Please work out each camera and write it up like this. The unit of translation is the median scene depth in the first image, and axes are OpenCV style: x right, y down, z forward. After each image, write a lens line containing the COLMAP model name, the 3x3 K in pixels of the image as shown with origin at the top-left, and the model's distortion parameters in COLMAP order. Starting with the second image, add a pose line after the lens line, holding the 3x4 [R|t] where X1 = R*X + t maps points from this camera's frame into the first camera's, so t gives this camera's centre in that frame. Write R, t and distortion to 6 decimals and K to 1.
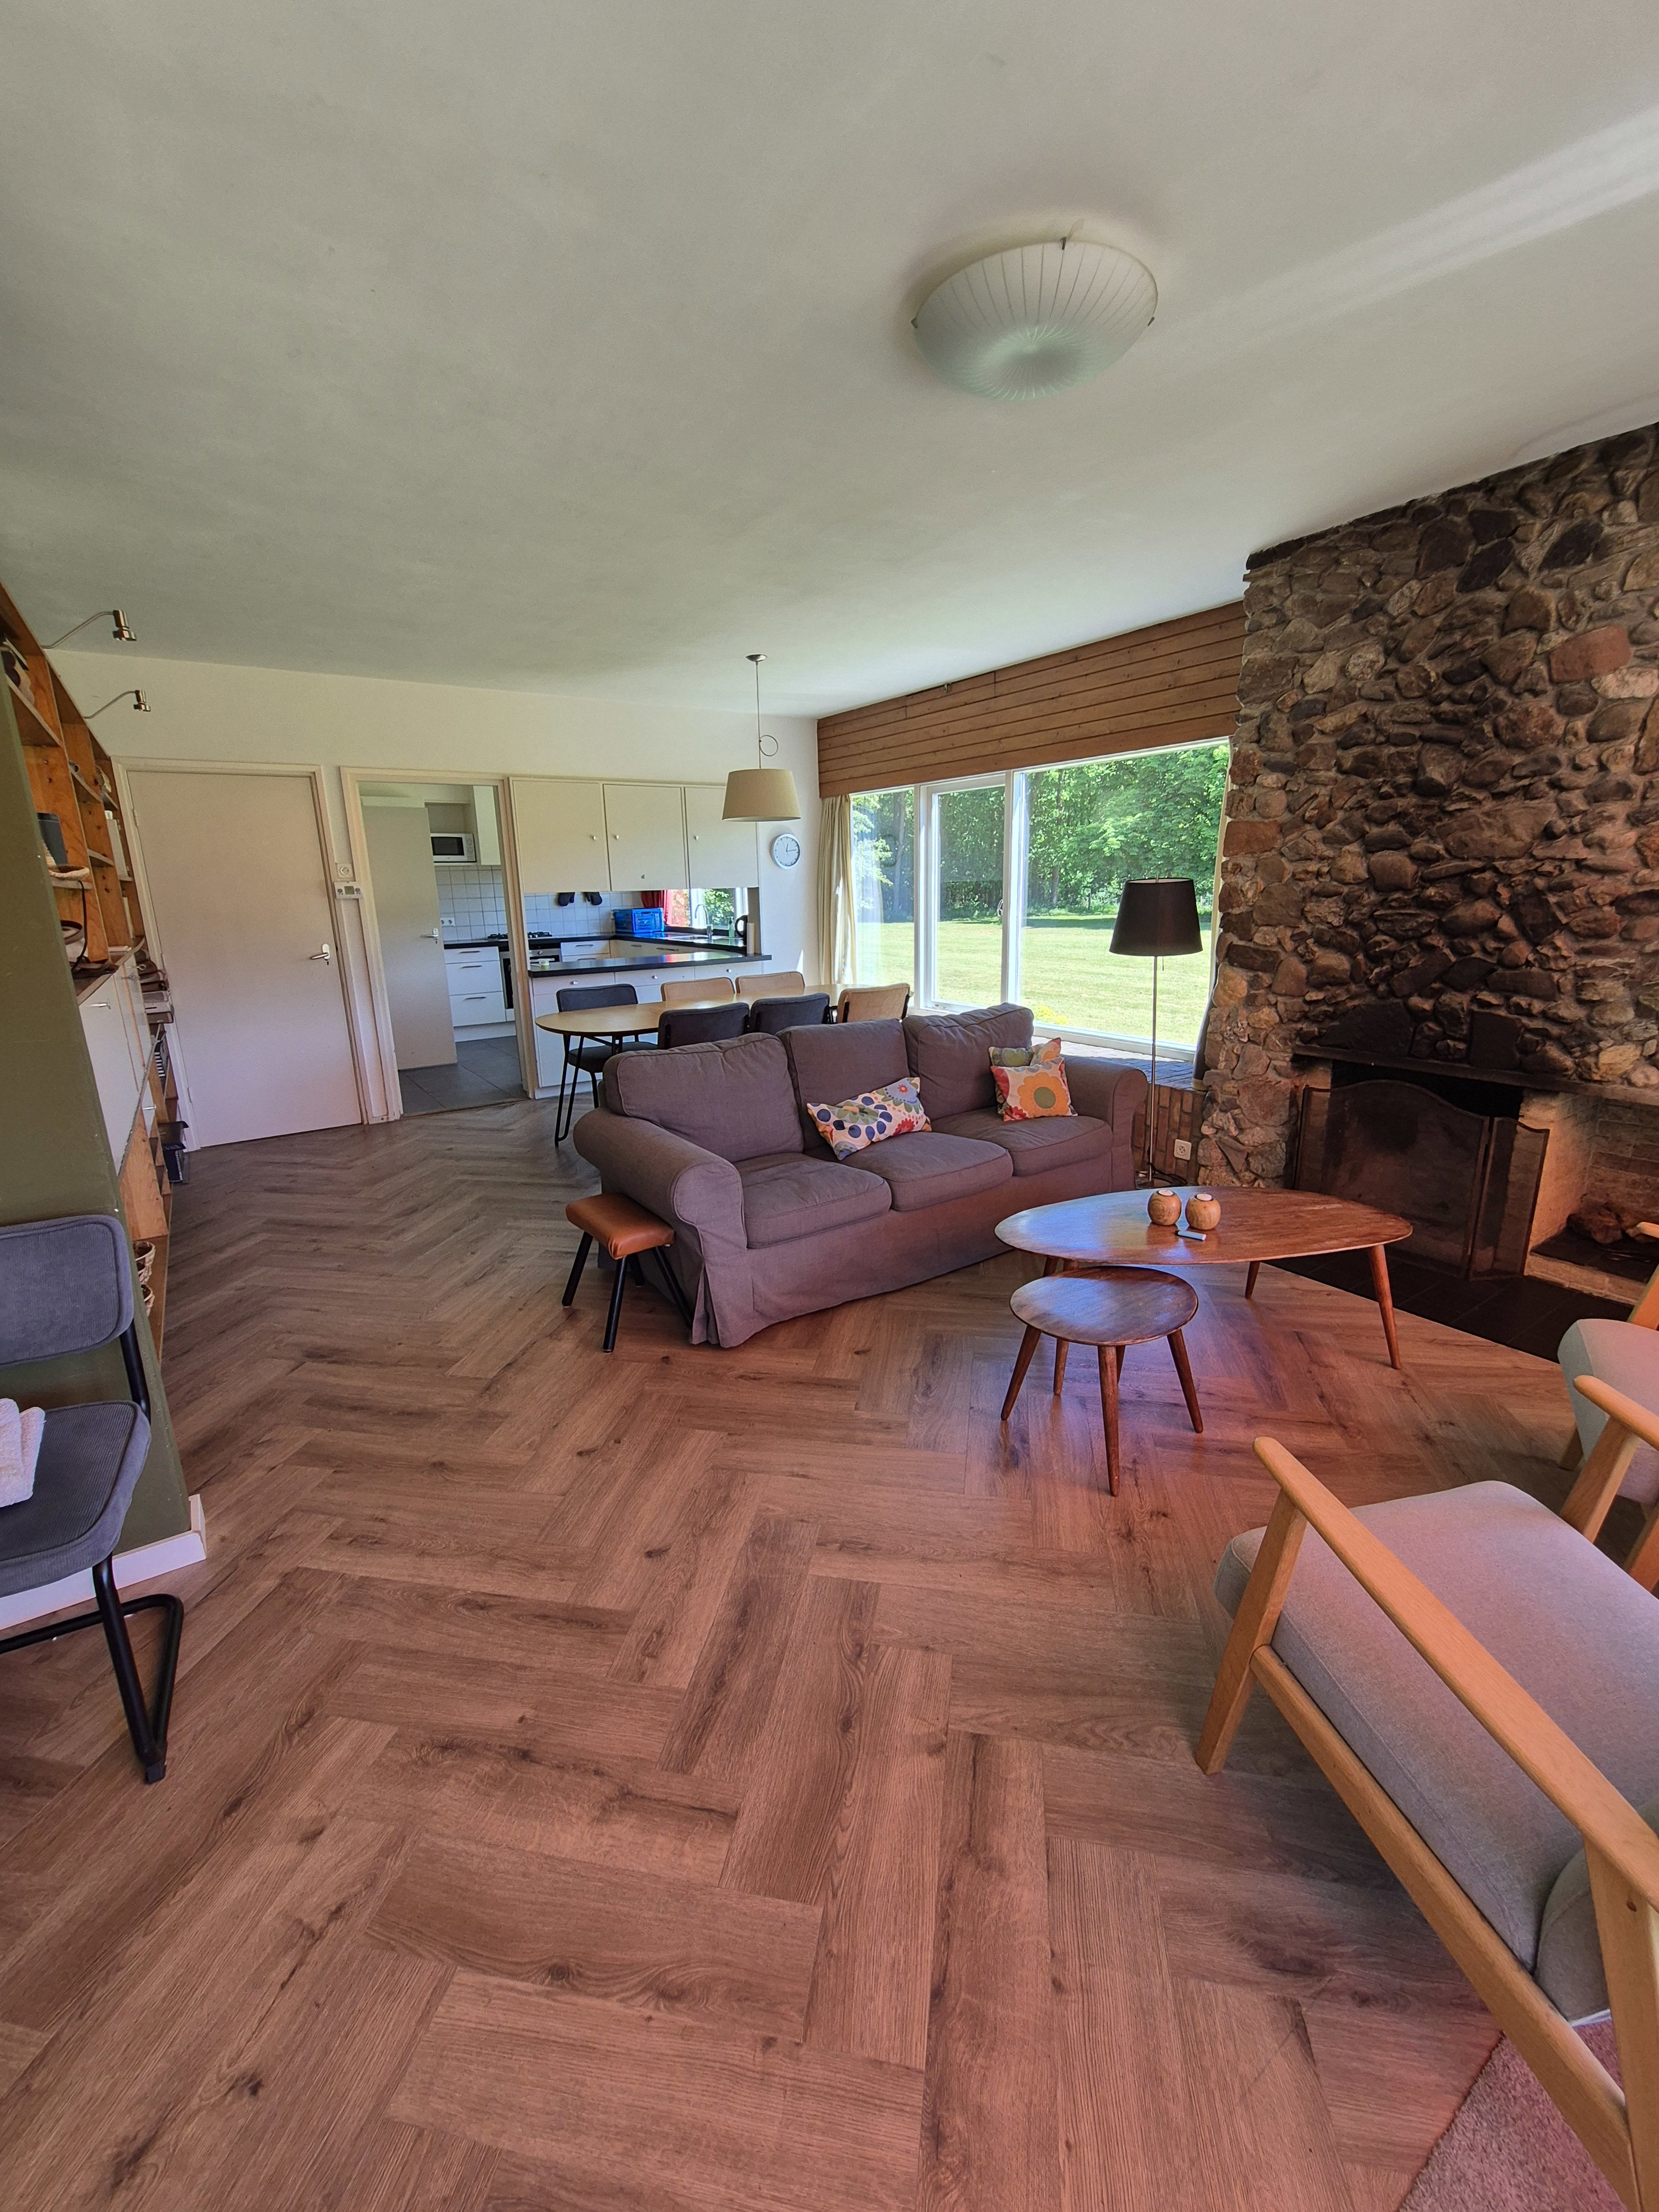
lens RADIAL K [[927.8, 0, 837.1], [0, 927.8, 1105.3], [0, 0, 1]] dist [-0.003000, 0.003554]
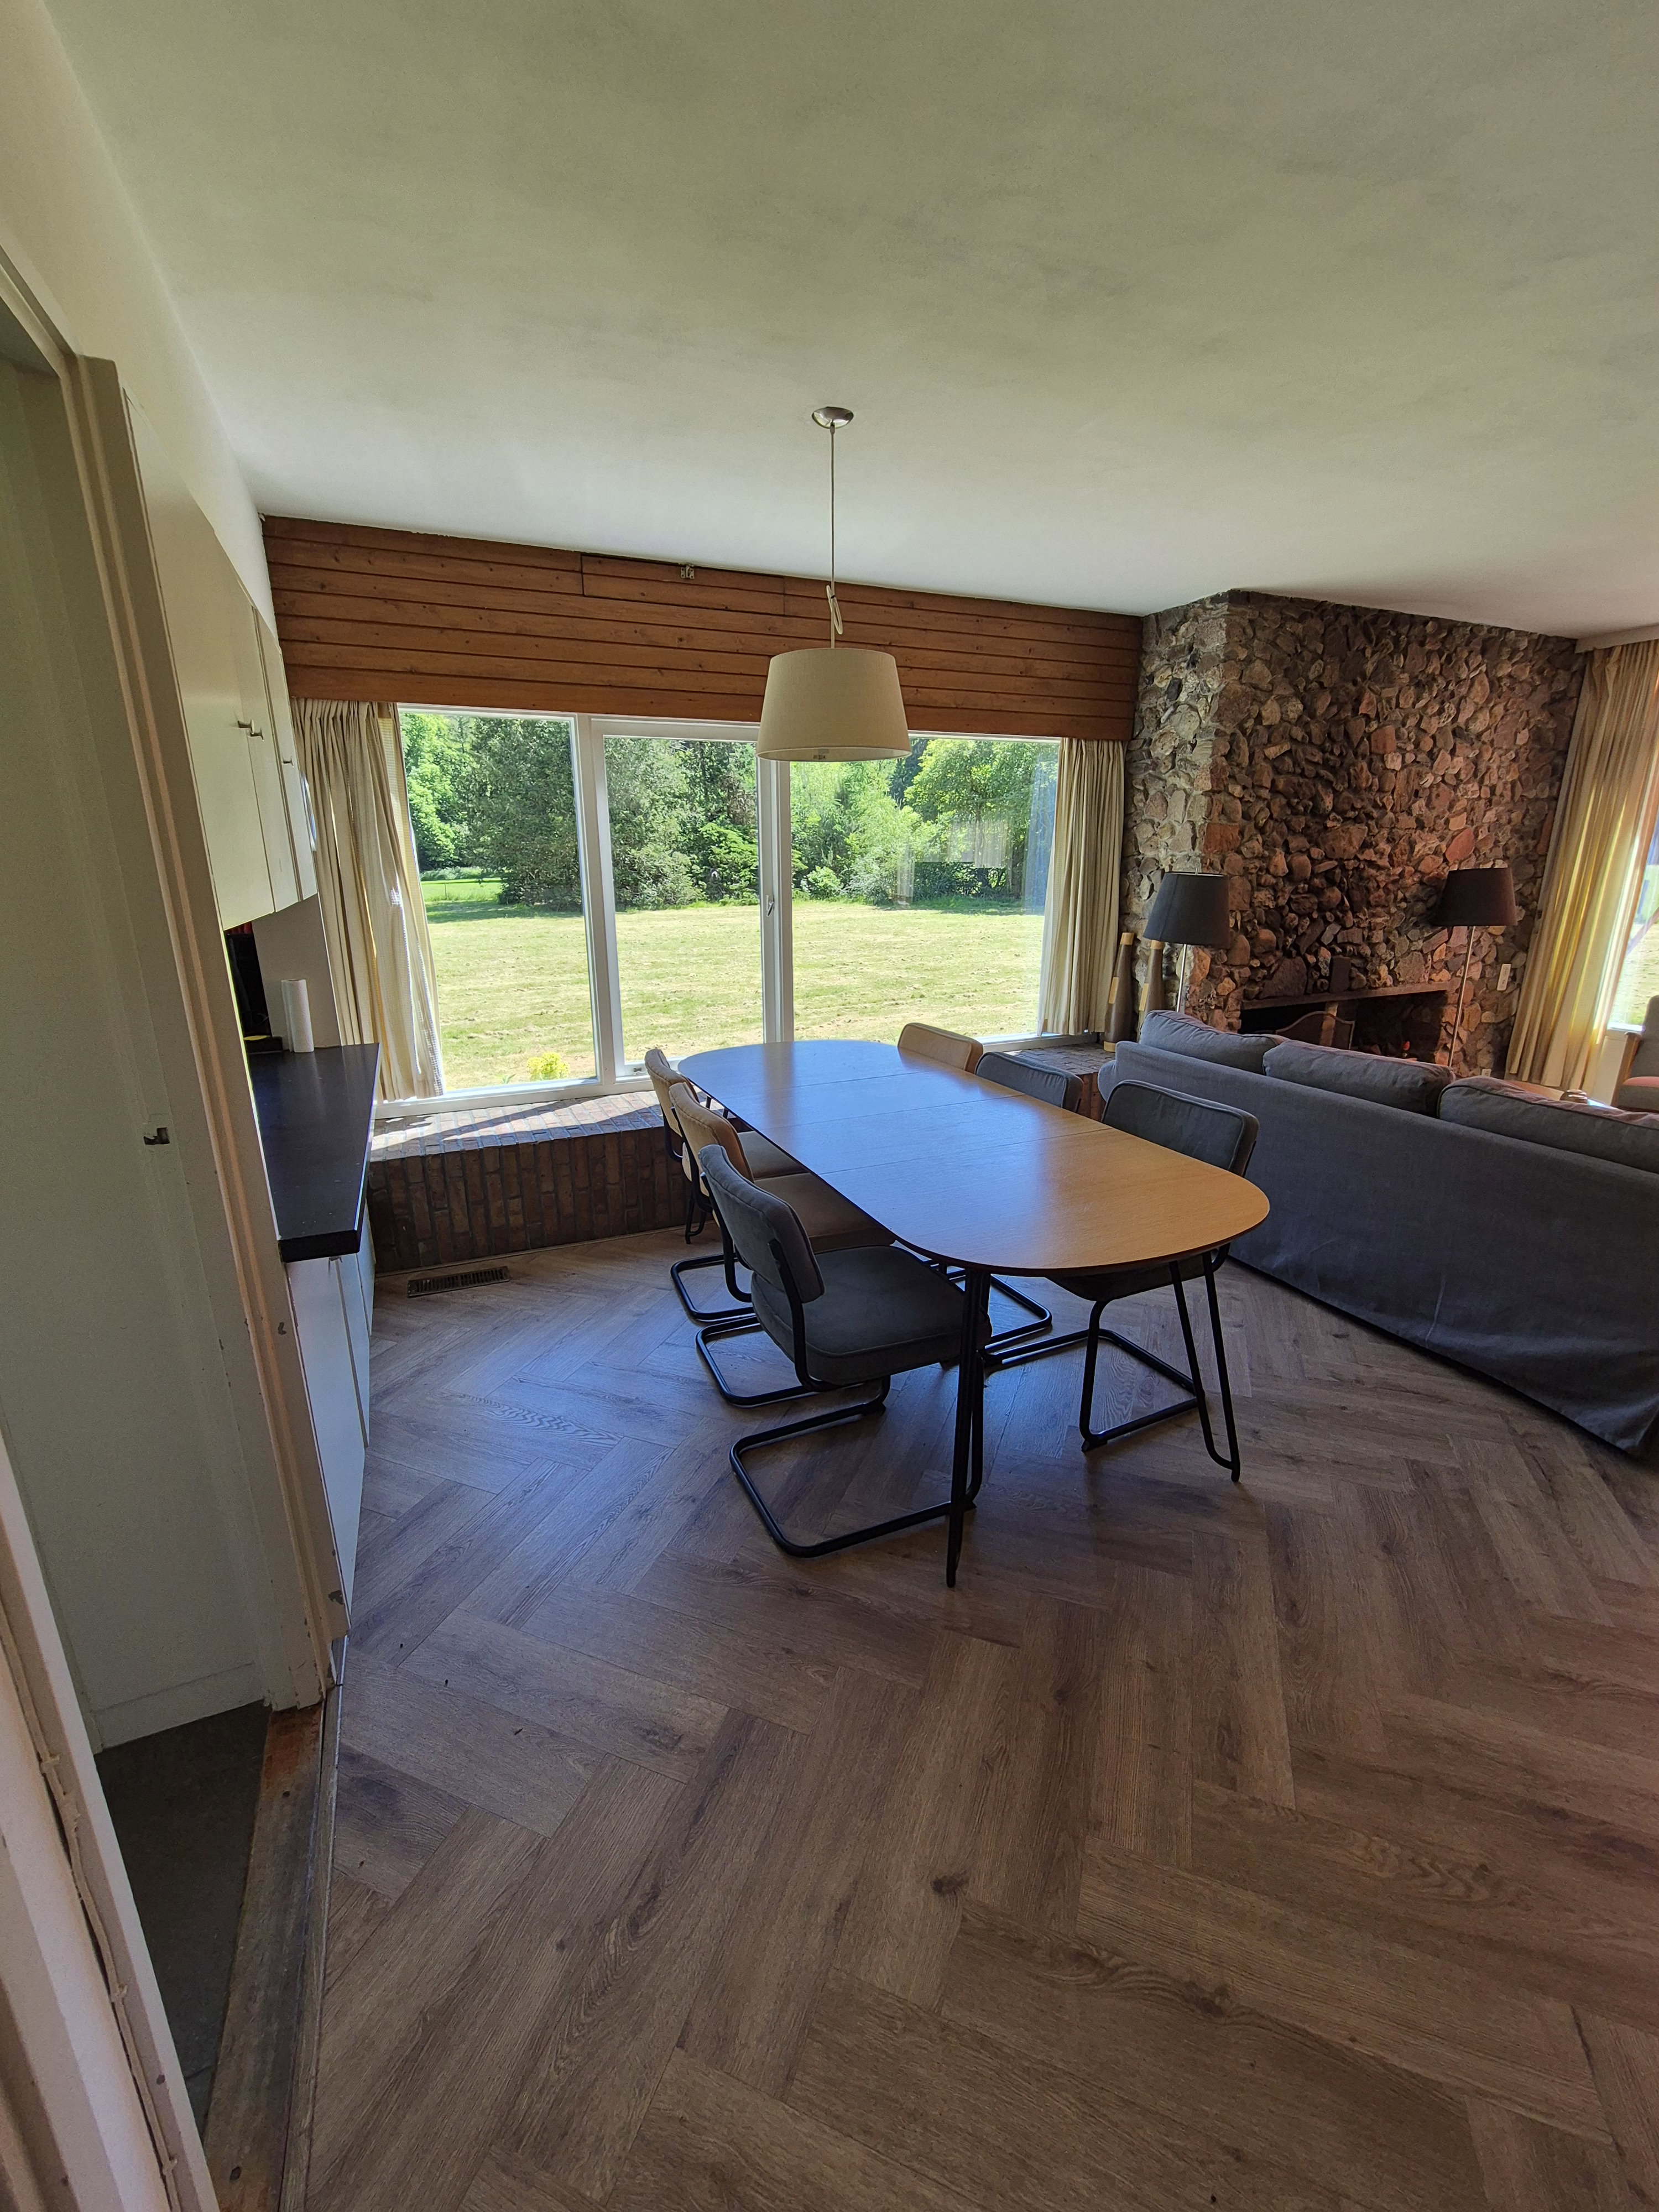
lens RADIAL K [[931.9, 0, 806.7], [0, 931.9, 1115.9], [0, 0, 1]] dist [-0.002908, 0.000753]
pose [[0.183491, -0.248376, 0.951126, -0.831124], [0.232922, 0.950986, 0.203404, -0.304342], [-0.955028, 0.184215, 0.232350, 1.240972]]
